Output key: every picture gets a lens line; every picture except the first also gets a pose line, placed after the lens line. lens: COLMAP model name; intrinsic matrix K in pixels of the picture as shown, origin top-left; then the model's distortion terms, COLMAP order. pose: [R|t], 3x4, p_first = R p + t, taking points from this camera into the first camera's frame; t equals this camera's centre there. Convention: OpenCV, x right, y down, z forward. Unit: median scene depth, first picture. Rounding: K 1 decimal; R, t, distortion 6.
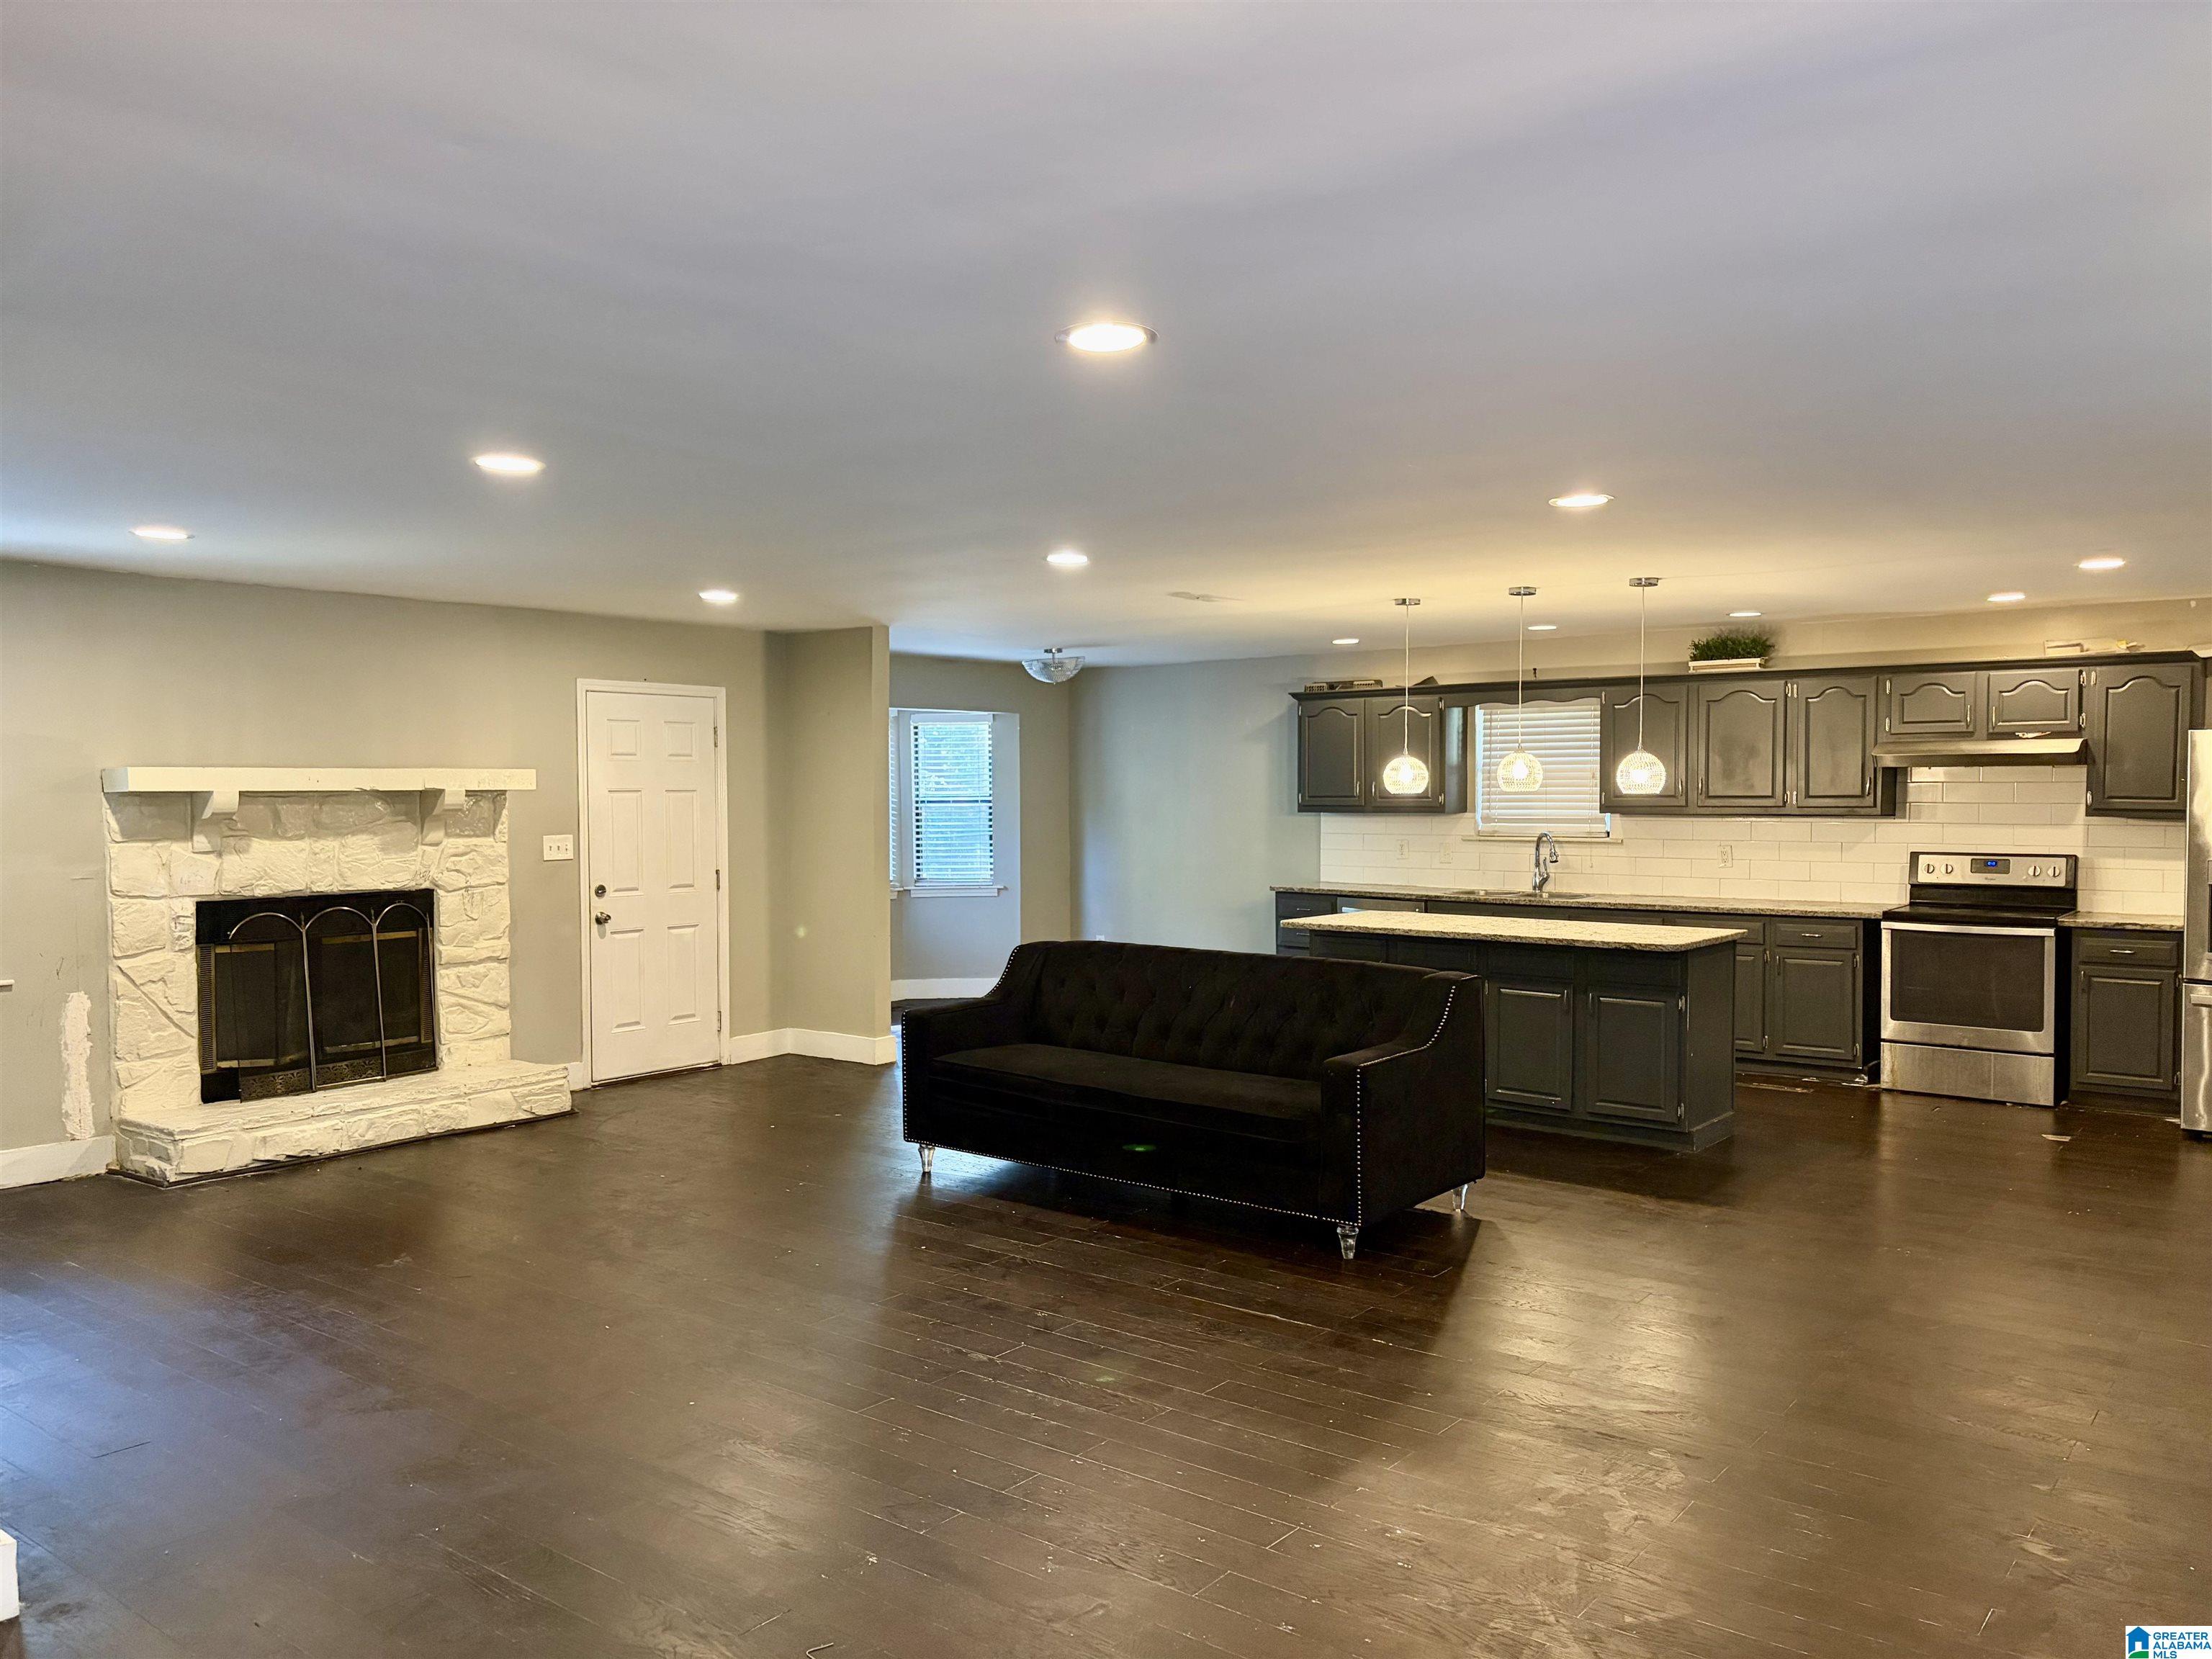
lens RADIAL K [[1682.9, 0, 1090.3], [0, 1682.9, 843.9], [0, 0, 1]] dist [0.071249, -0.063114]
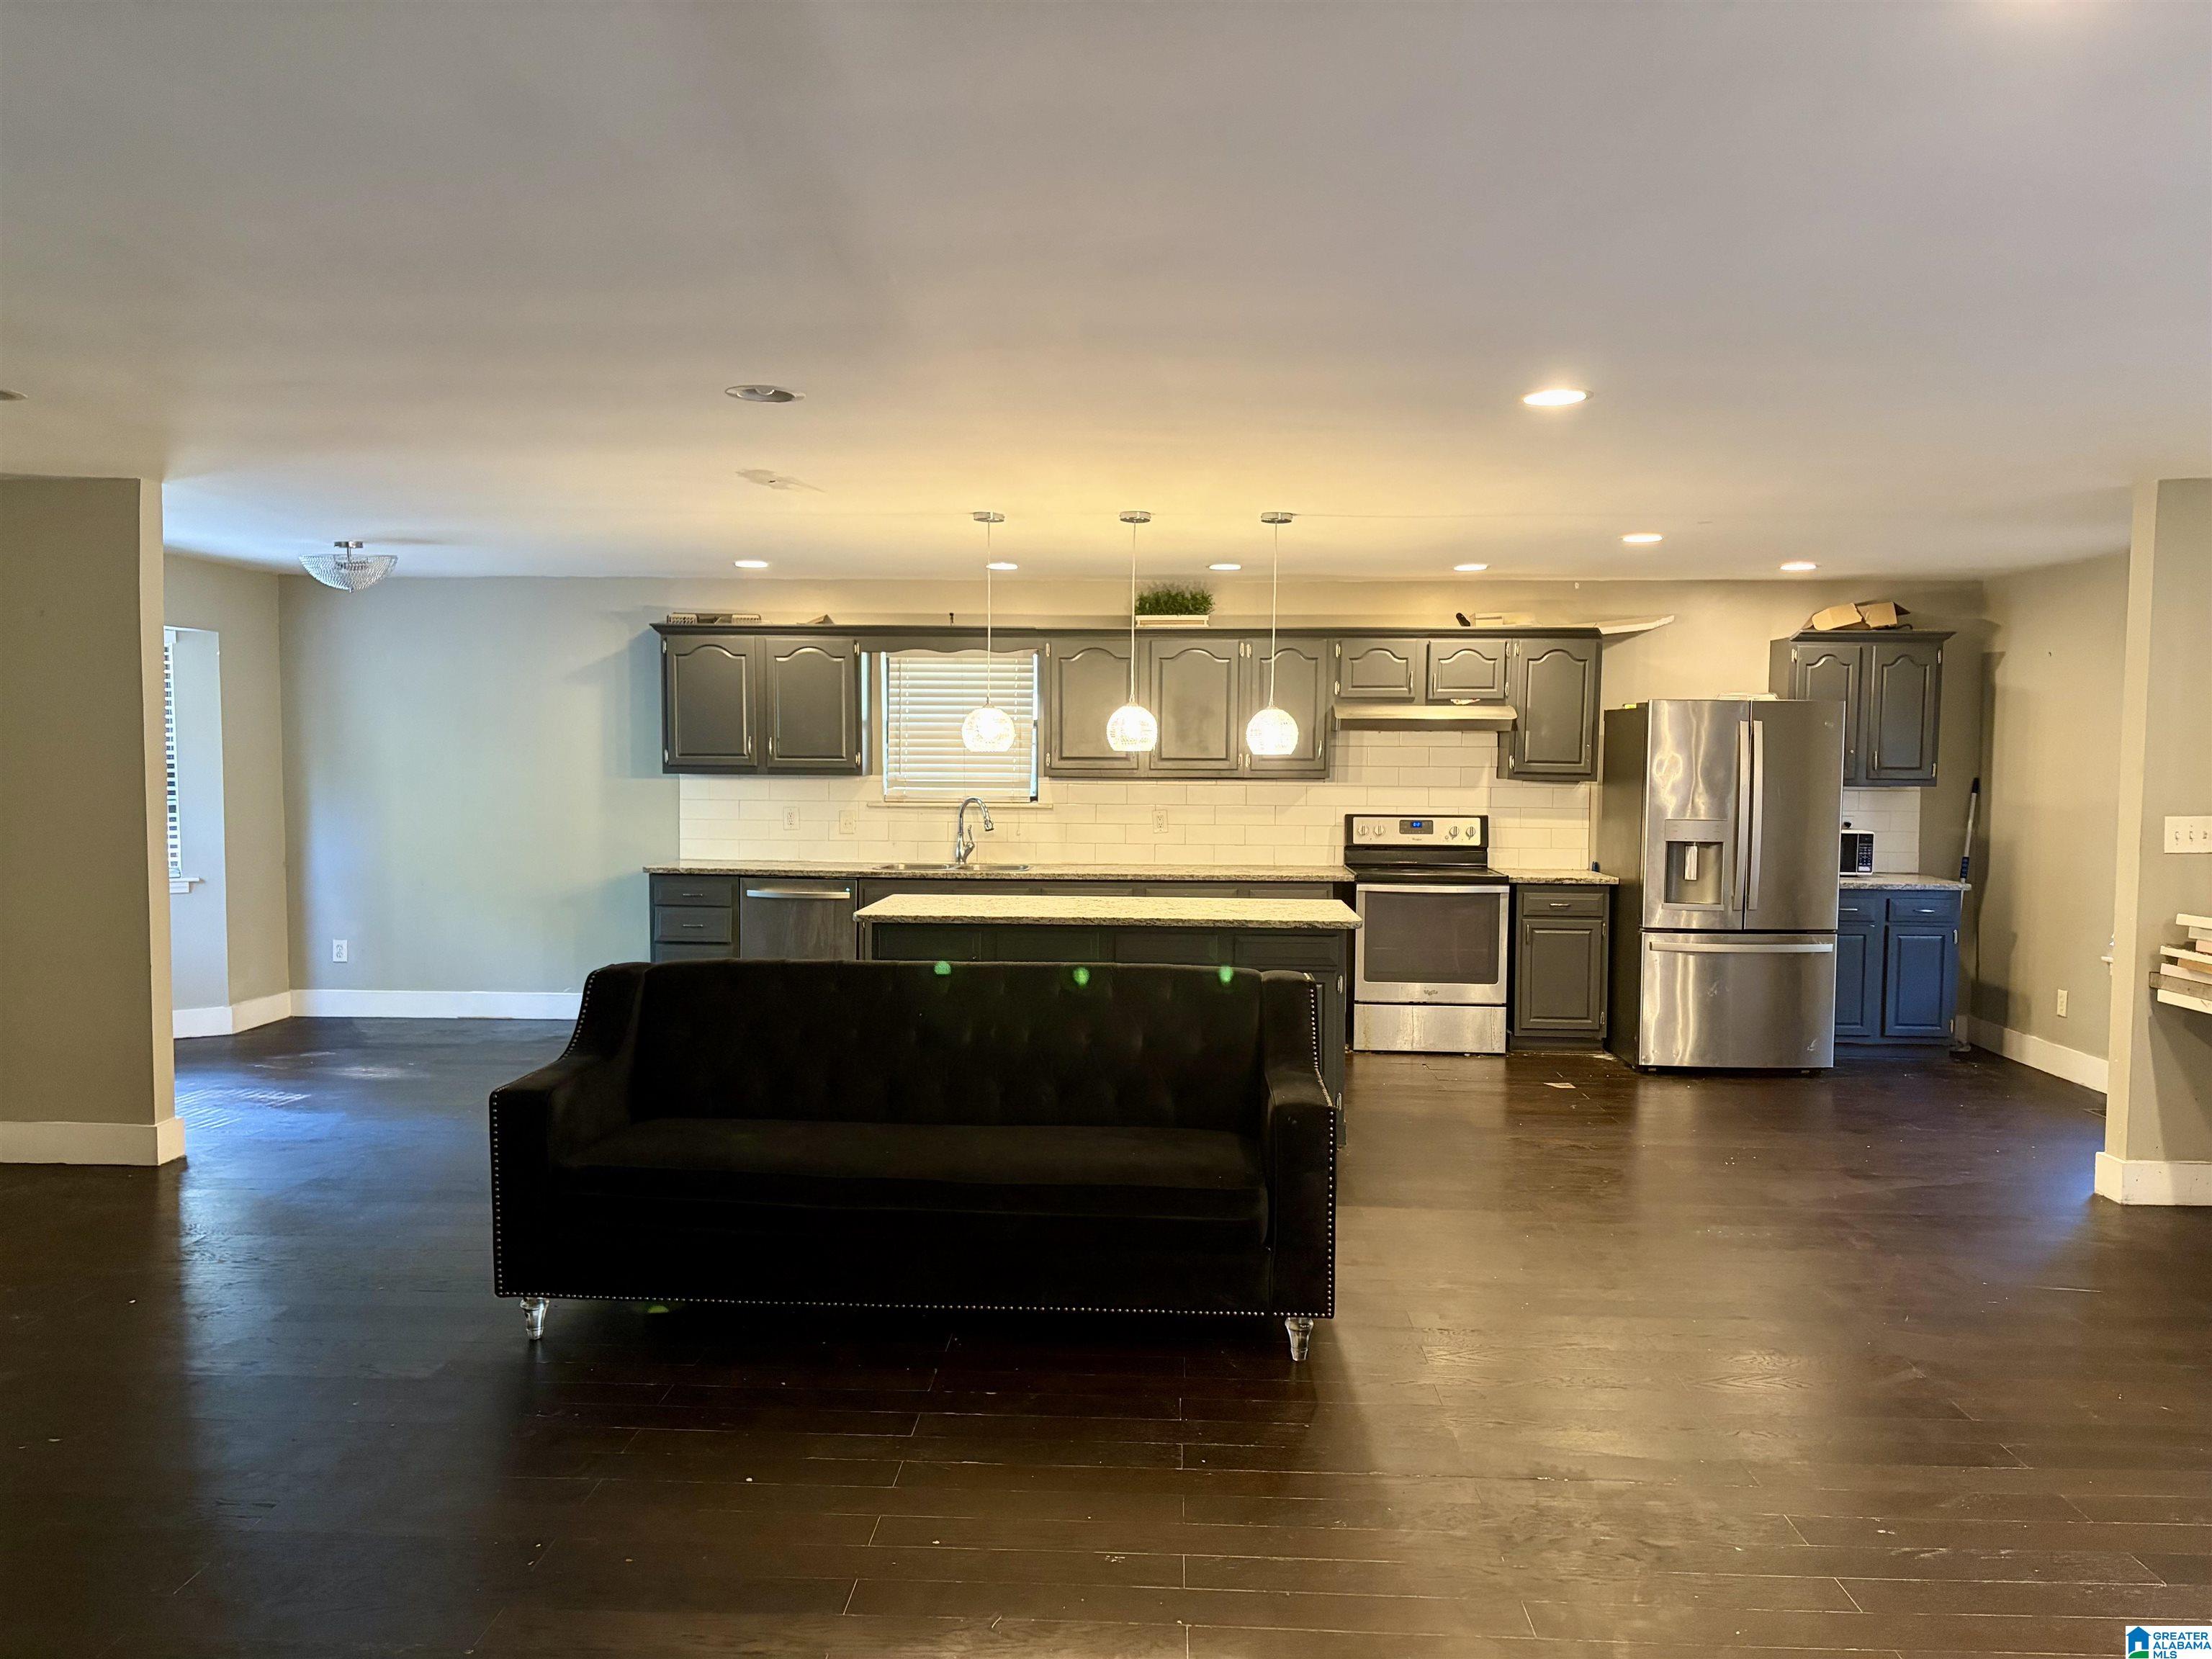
lens RADIAL K [[1682.9, 0, 1104.4], [0, 1682.9, 835.0], [0, 0, 1]] dist [0.071249, -0.063114]
pose [[0.807358, -0.019488, 0.589739, -0.236785], [0.009828, 0.999760, 0.019583, -0.004261], [-0.589979, -0.010015, 0.807356, 0.286241]]
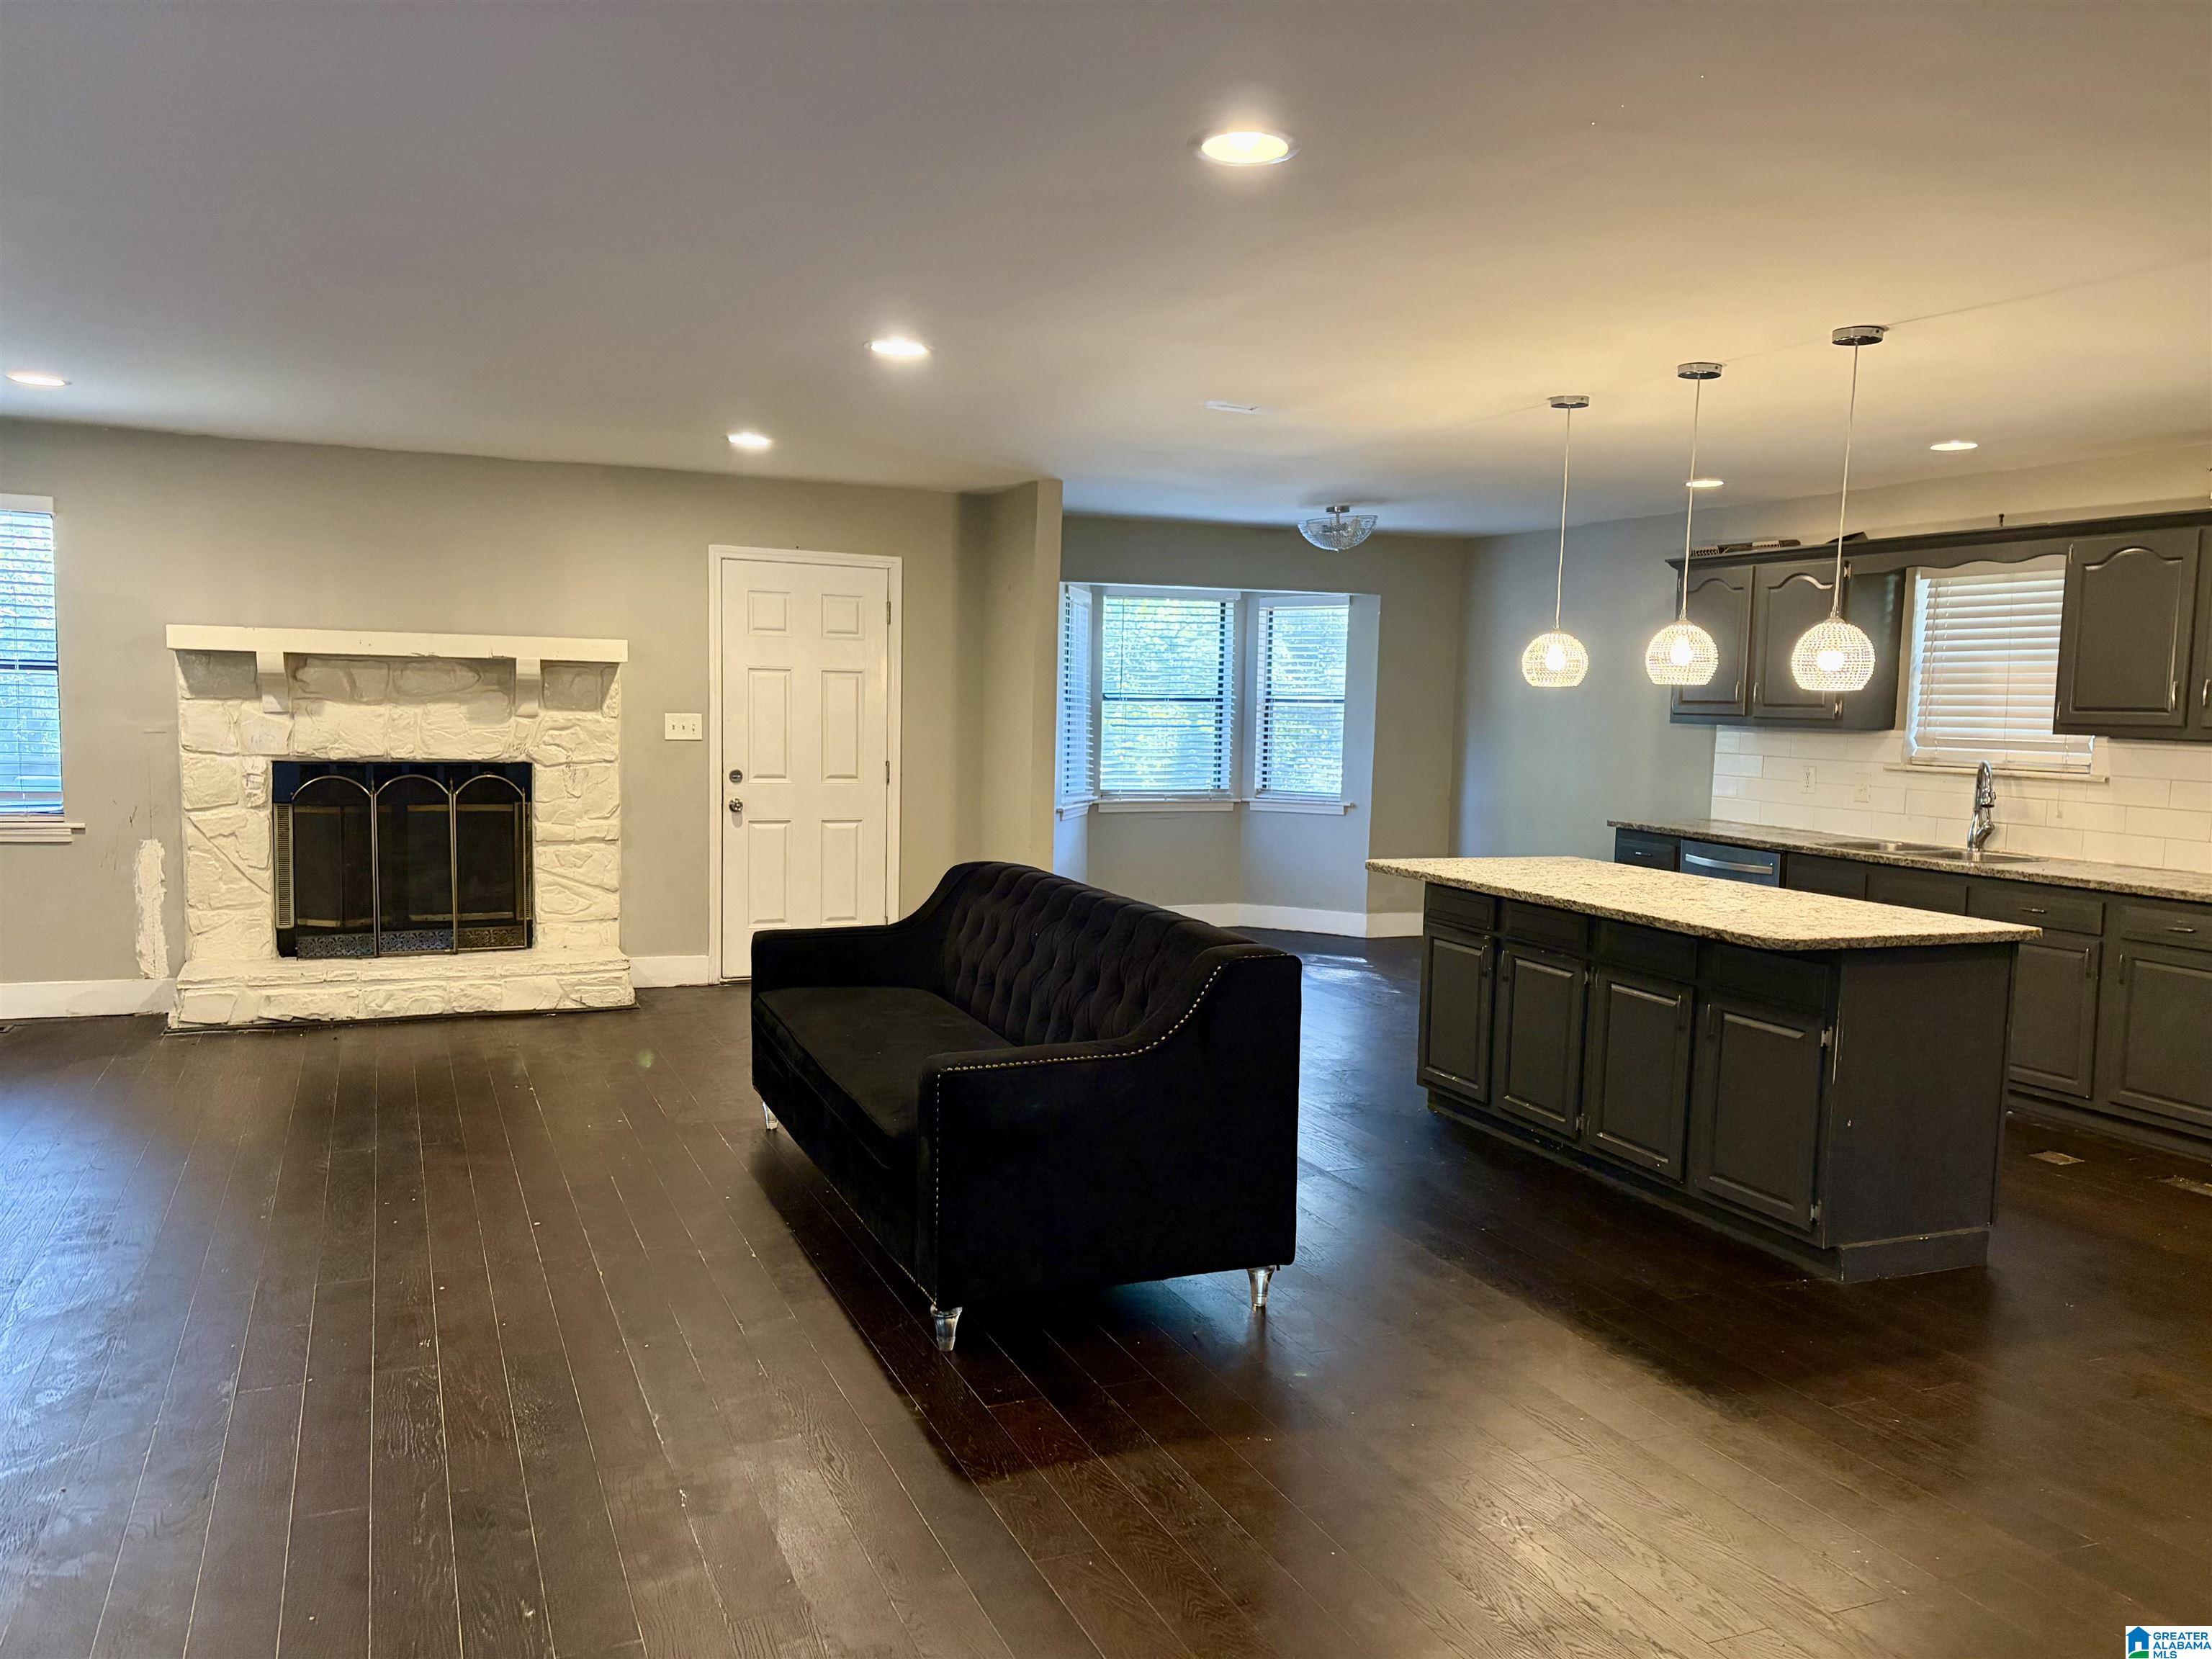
lens RADIAL K [[1682.9, 0, 1086.9], [0, 1682.9, 847.2], [0, 0, 1]] dist [0.071249, -0.063114]
pose [[0.876153, 0.068695, -0.477114, 0.333784], [-0.043533, 0.997025, 0.063610, -0.000701], [0.480064, -0.034962, 0.876537, 0.285378]]
